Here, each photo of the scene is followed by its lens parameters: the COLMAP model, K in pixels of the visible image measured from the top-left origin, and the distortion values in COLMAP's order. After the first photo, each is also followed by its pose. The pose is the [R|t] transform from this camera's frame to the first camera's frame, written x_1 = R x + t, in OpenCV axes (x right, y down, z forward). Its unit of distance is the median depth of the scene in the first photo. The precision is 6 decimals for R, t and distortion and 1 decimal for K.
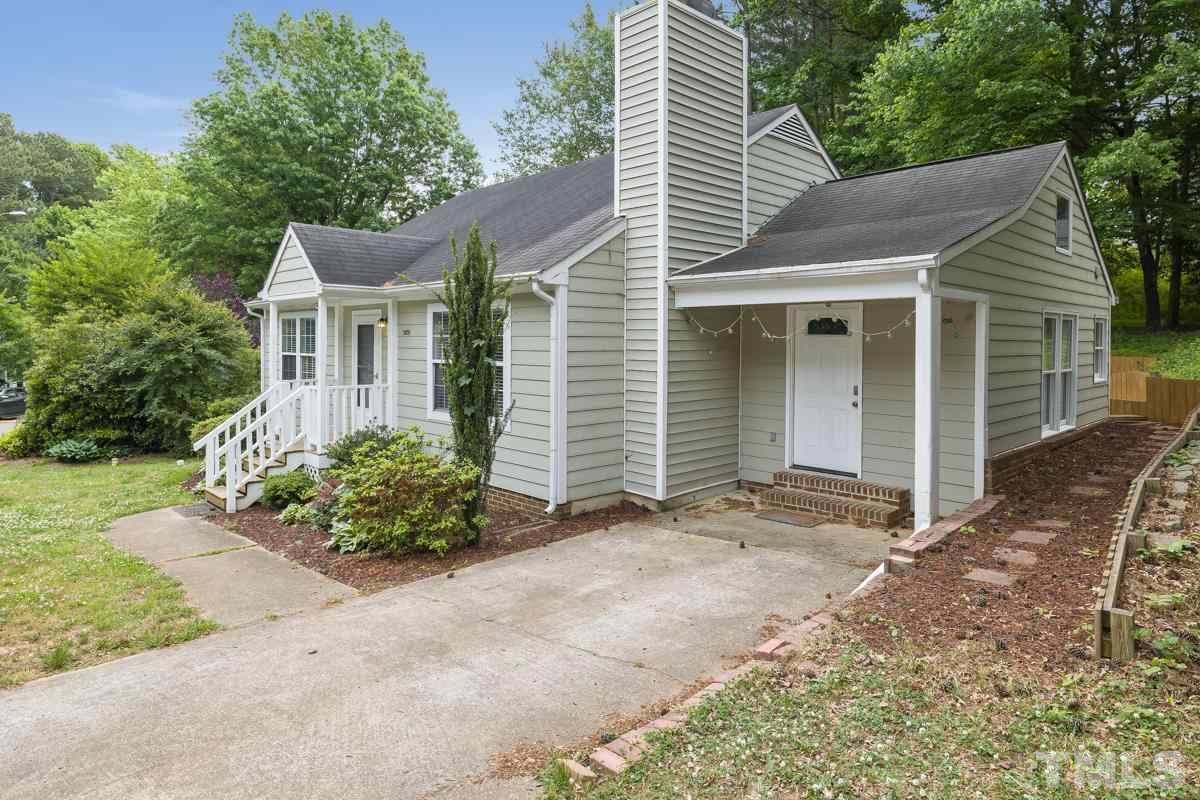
lens RADIAL K [[704.7, 0, 594.7], [0, 704.7, 338.3], [0, 0, 1]] dist [-0.002233, -0.002399]
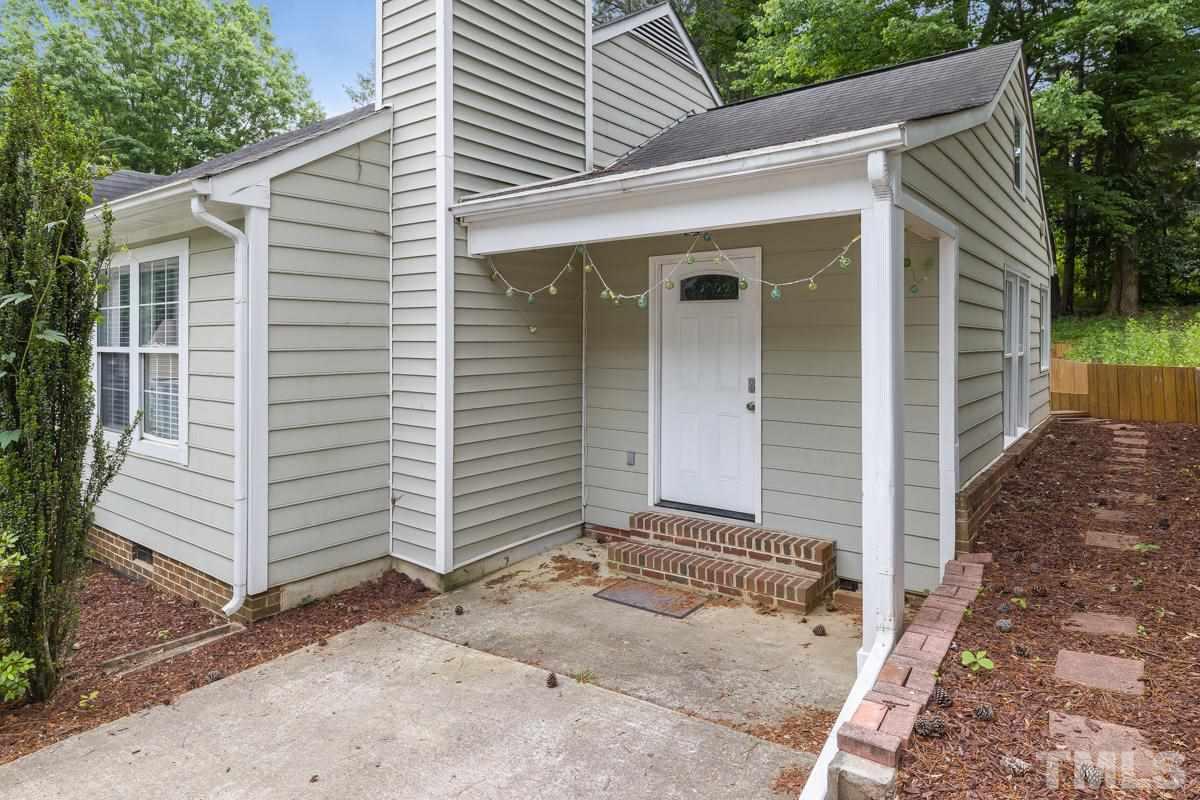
lens RADIAL K [[704.7, 0, 592.2], [0, 704.7, 328.1], [0, 0, 1]] dist [-0.002233, -0.002399]
pose [[0.989516, -0.004041, 0.144369, 0.132981], [0.006007, 0.999895, -0.013188, 0.029271], [-0.144301, 0.013917, 0.989436, 0.380774]]
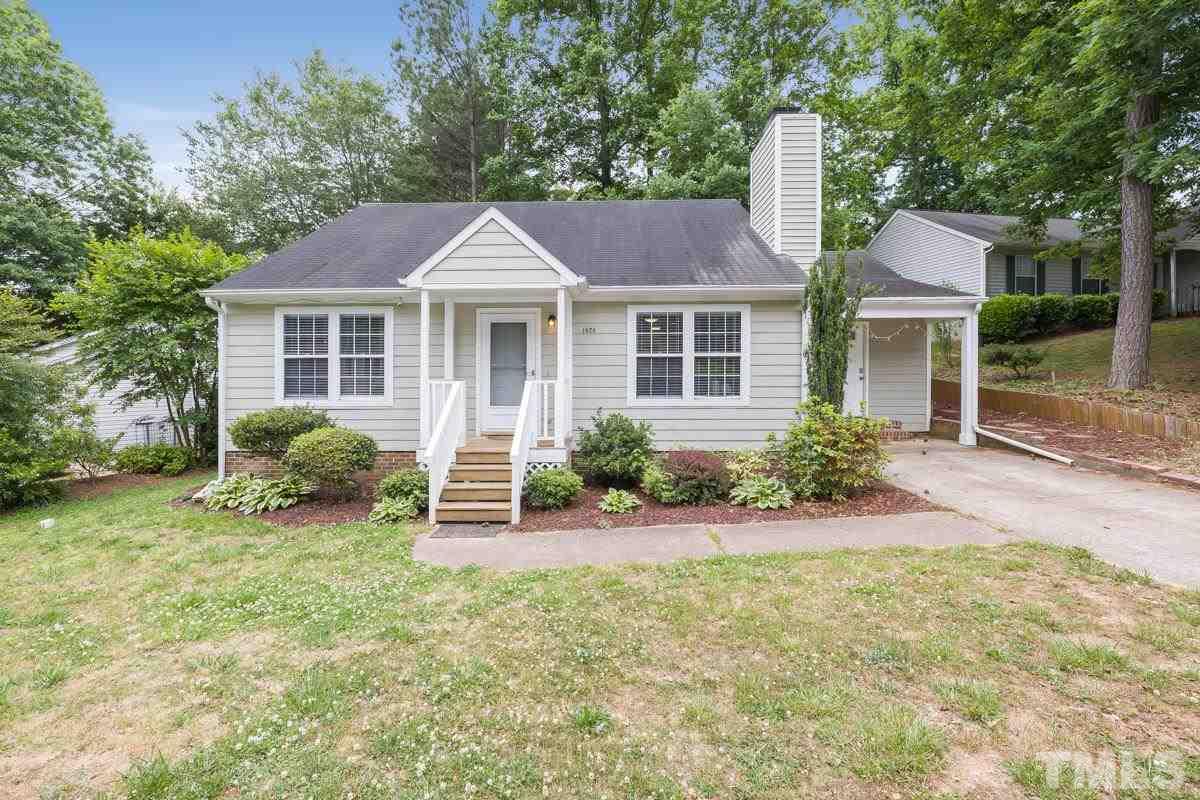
lens RADIAL K [[507.5, 0, 600.4], [0, 507.5, 377.6], [0, 0, 1]] dist [-0.001155, 0.000854]
pose [[0.714022, -0.018817, 0.699870, -1.010968], [0.005719, 0.999762, 0.021046, 0.060609], [-0.700100, -0.011025, 0.713960, 0.539179]]
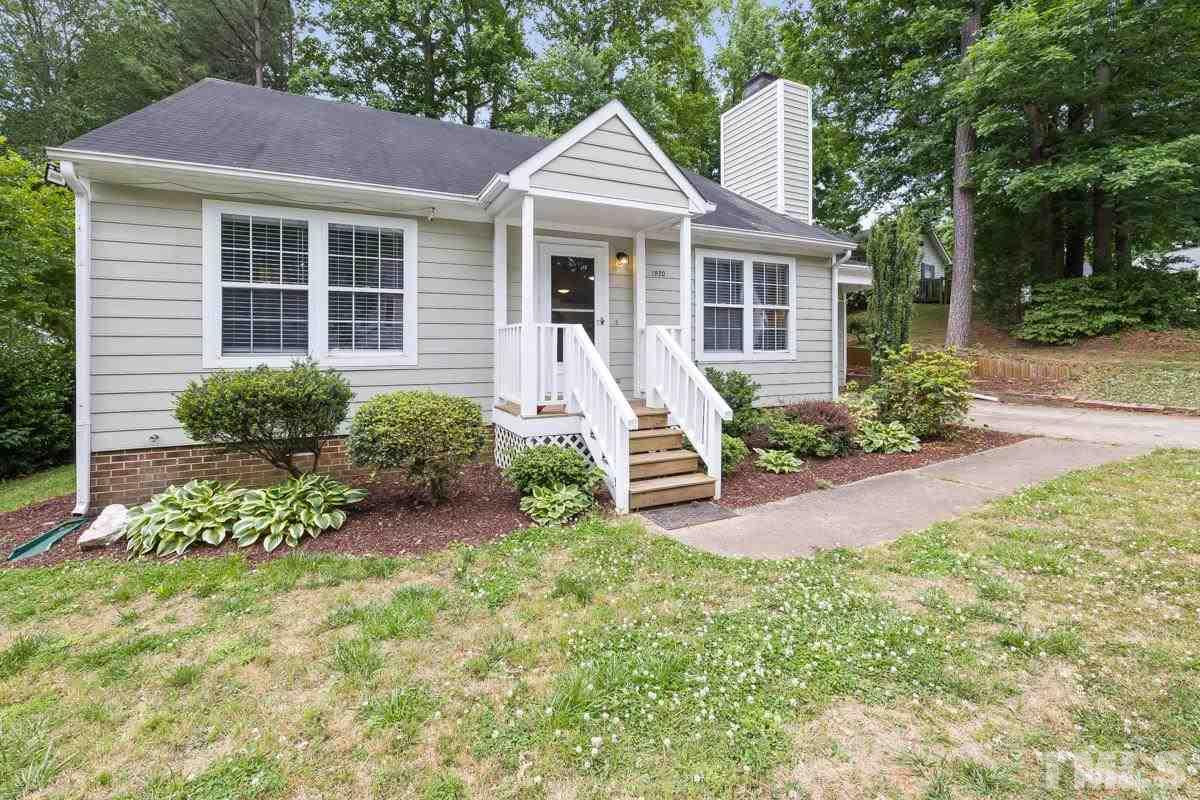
lens RADIAL K [[507.5, 0, 594.7], [0, 507.5, 359.6], [0, 0, 1]] dist [-0.001155, 0.000854]
pose [[0.329823, -0.024793, 0.943717, -1.173865], [0.004331, 0.999684, 0.024750, 0.111144], [-0.944033, -0.004076, 0.329827, 1.072831]]
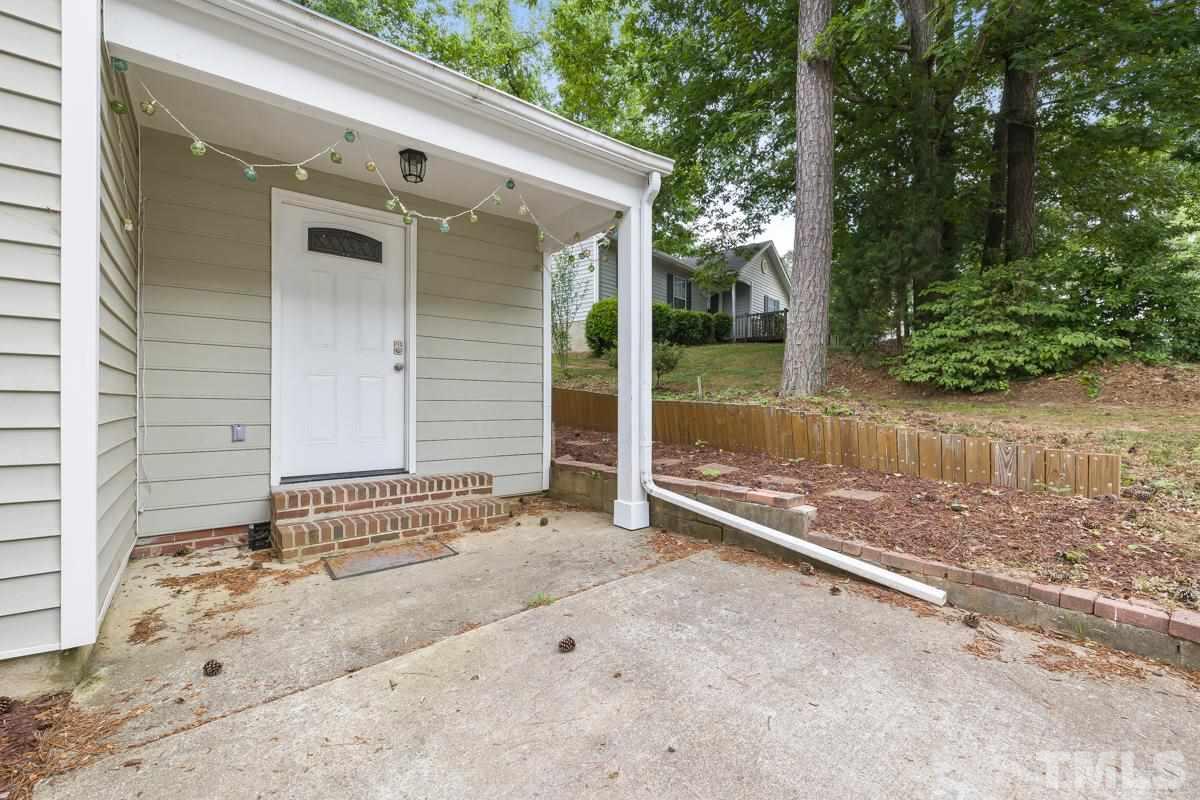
lens RADIAL K [[507.5, 0, 594.3], [0, 507.5, 402.6], [0, 0, 1]] dist [-0.001155, 0.000854]
pose [[0.109853, -0.006397, 0.993927, -0.097010], [-0.003690, 0.999970, 0.006843, 0.123581], [-0.993941, -0.004420, 0.109827, 0.755400]]
